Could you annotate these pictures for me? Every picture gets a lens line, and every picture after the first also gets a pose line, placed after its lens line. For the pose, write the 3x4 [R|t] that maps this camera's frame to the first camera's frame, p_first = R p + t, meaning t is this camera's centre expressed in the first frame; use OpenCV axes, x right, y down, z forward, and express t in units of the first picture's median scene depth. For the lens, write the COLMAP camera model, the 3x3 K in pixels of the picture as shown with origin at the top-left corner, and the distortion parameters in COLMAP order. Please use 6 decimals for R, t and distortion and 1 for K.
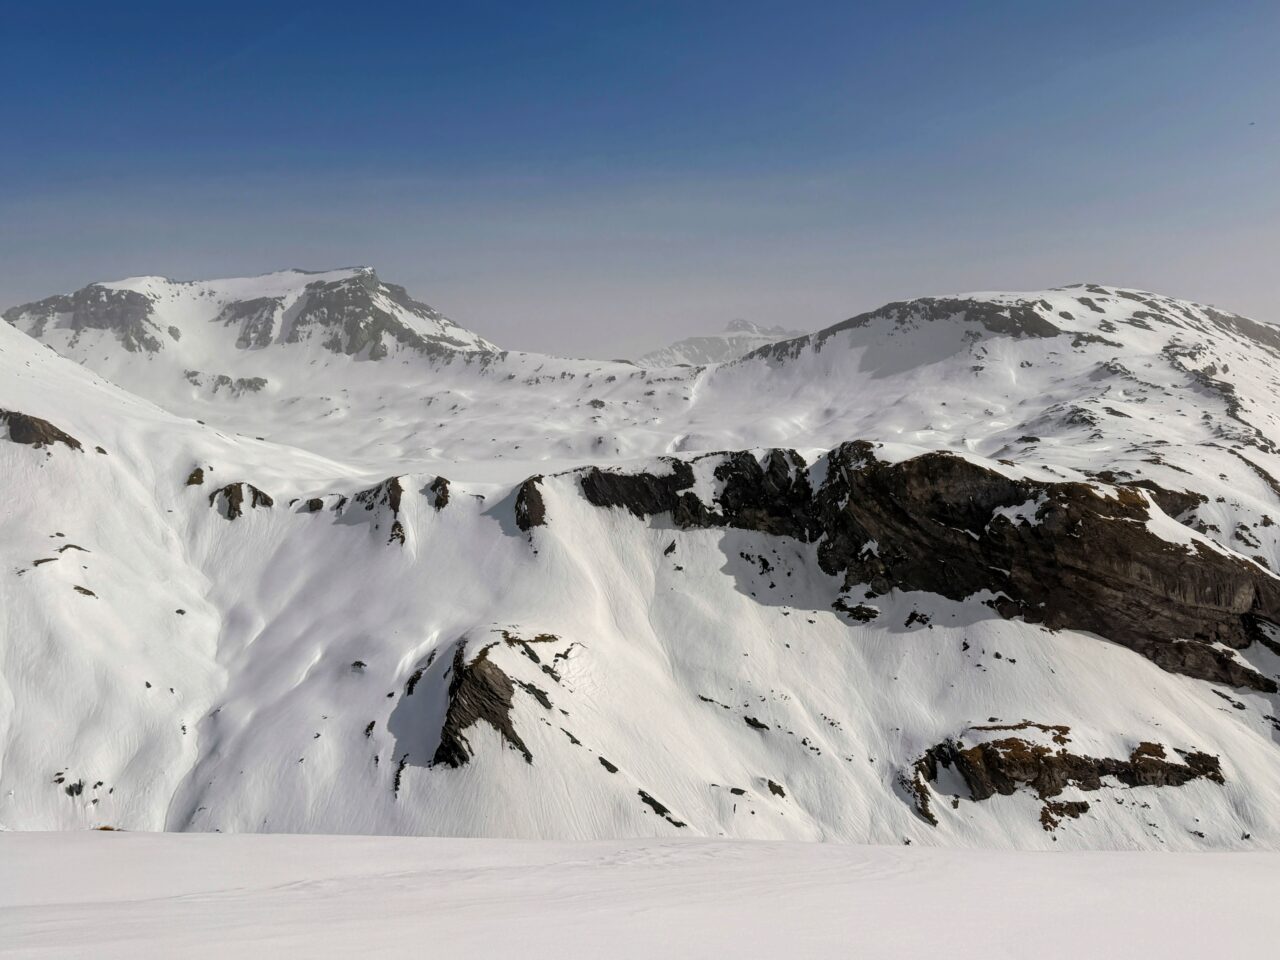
lens RADIAL K [[1175.8, 0, 645.2], [0, 1175.8, 475.3], [0, 0, 1]] dist [0.185929, -0.398942]
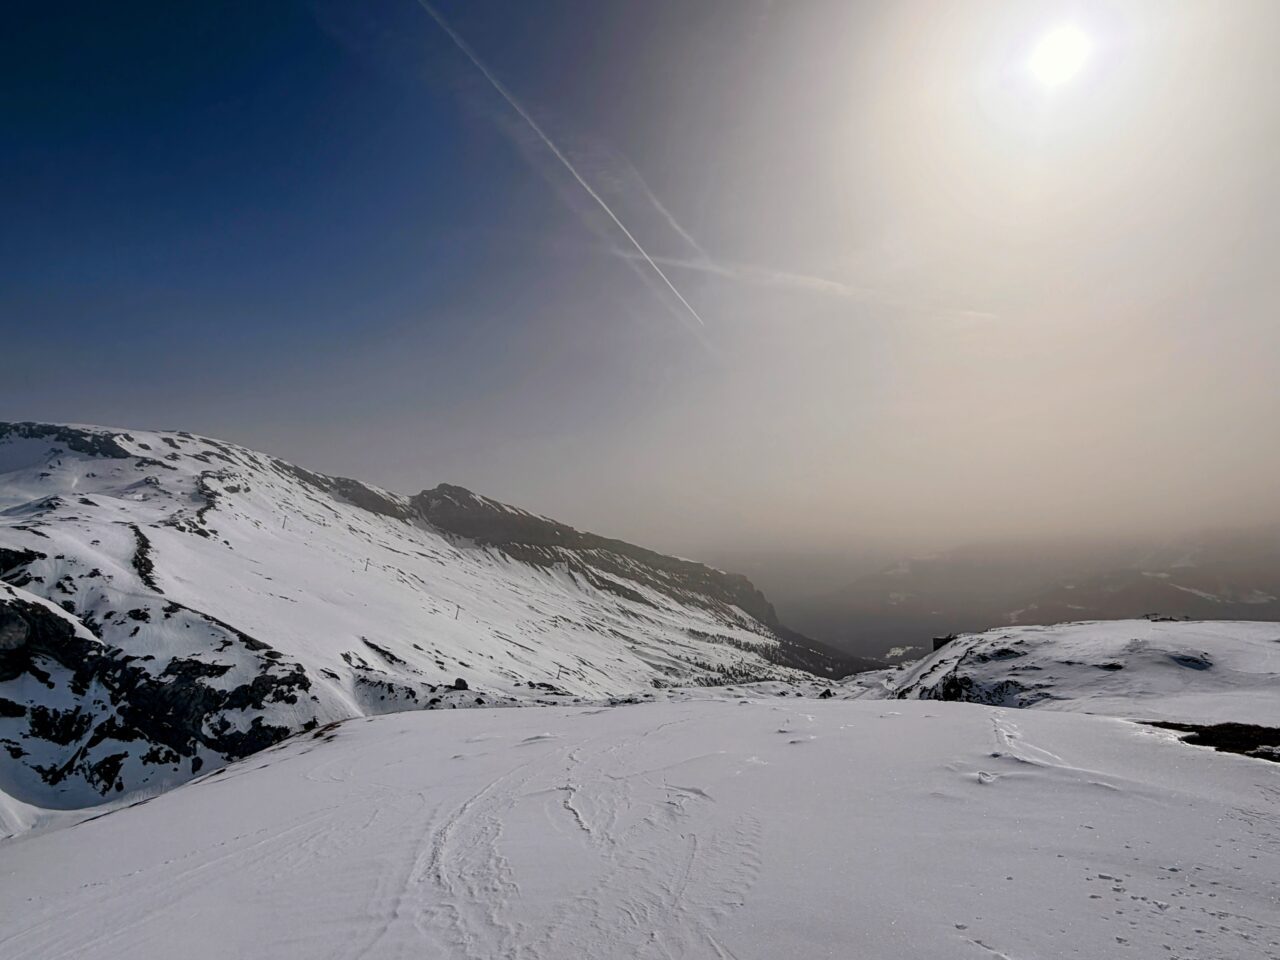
lens RADIAL K [[673.6, 0, 635.7], [0, 673.6, 481.3], [0, 0, 1]] dist [0.001628, -0.000264]
pose [[0.690249, 0.089362, 0.718032, 0.353957], [0.012042, 0.990788, -0.134884, 0.040568], [-0.723471, 0.101750, 0.682815, 0.082255]]
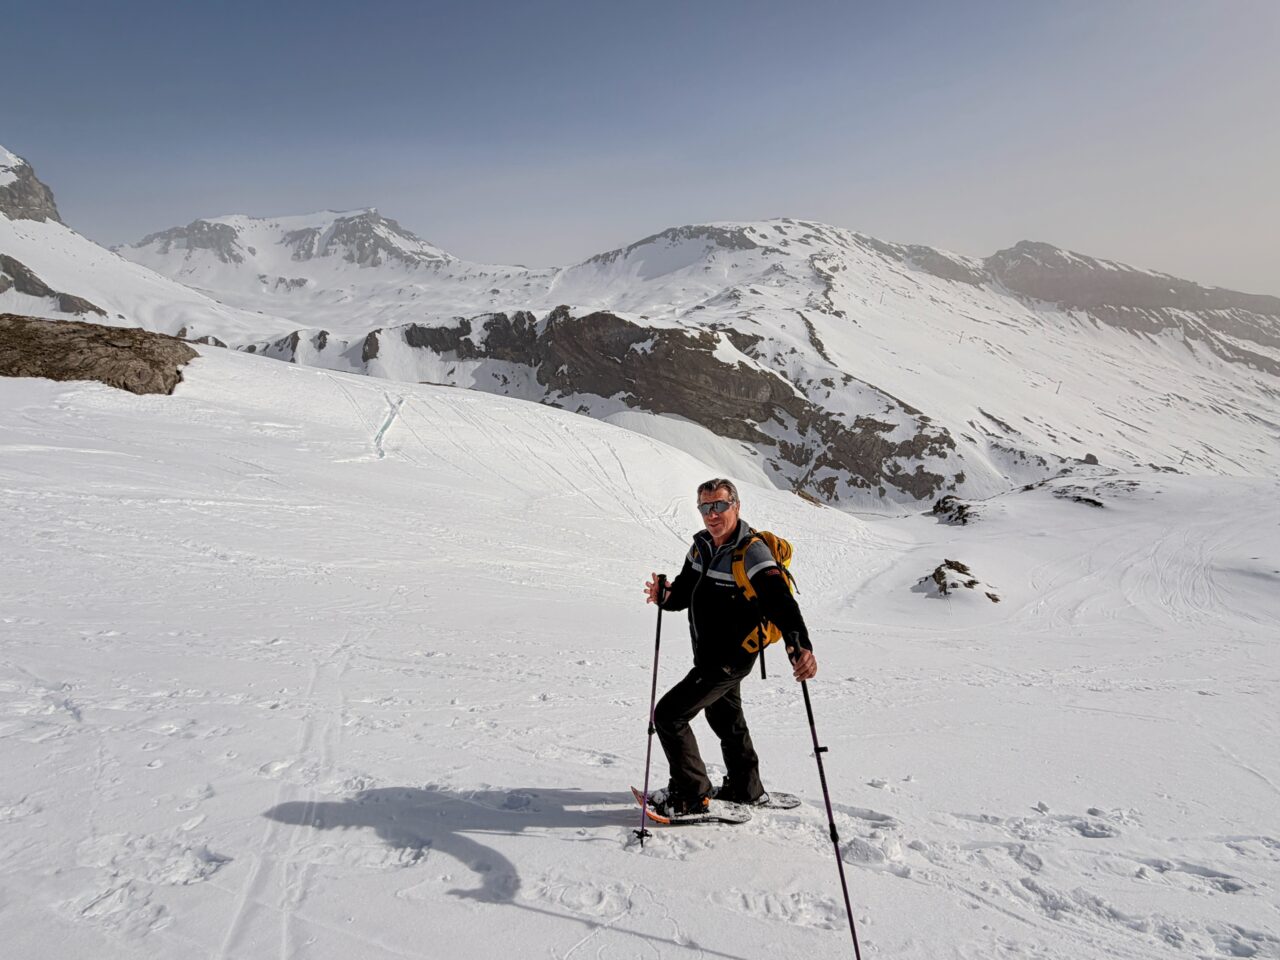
lens RADIAL K [[673.6, 0, 635.7], [0, 673.6, 481.3], [0, 0, 1]] dist [0.001628, -0.000264]
pose [[0.997963, -0.022609, 0.059662, 0.201466], [0.009962, 0.978856, 0.204308, 0.019201], [-0.063019, -0.203297, 0.977087, 0.008194]]
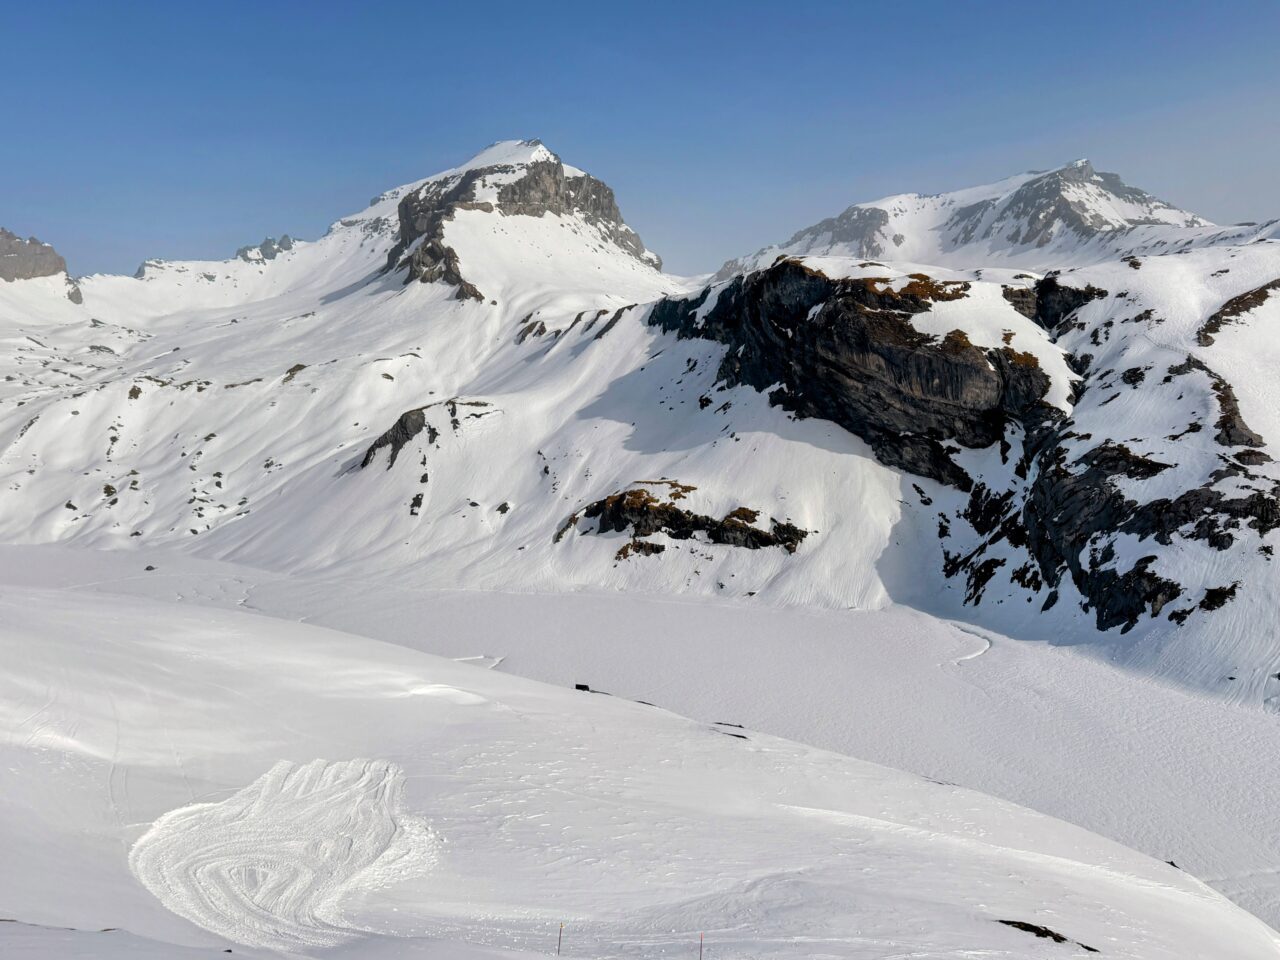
lens RADIAL K [[1076.4, 0, 647.5], [0, 1076.4, 472.4], [0, 0, 1]] dist [0.199650, -0.421212]
pose [[0.671926, 0.075810, -0.736728, 0.772564], [-0.021184, 0.996308, 0.083200, 0.081241], [0.740315, -0.040297, 0.671051, 0.208701]]
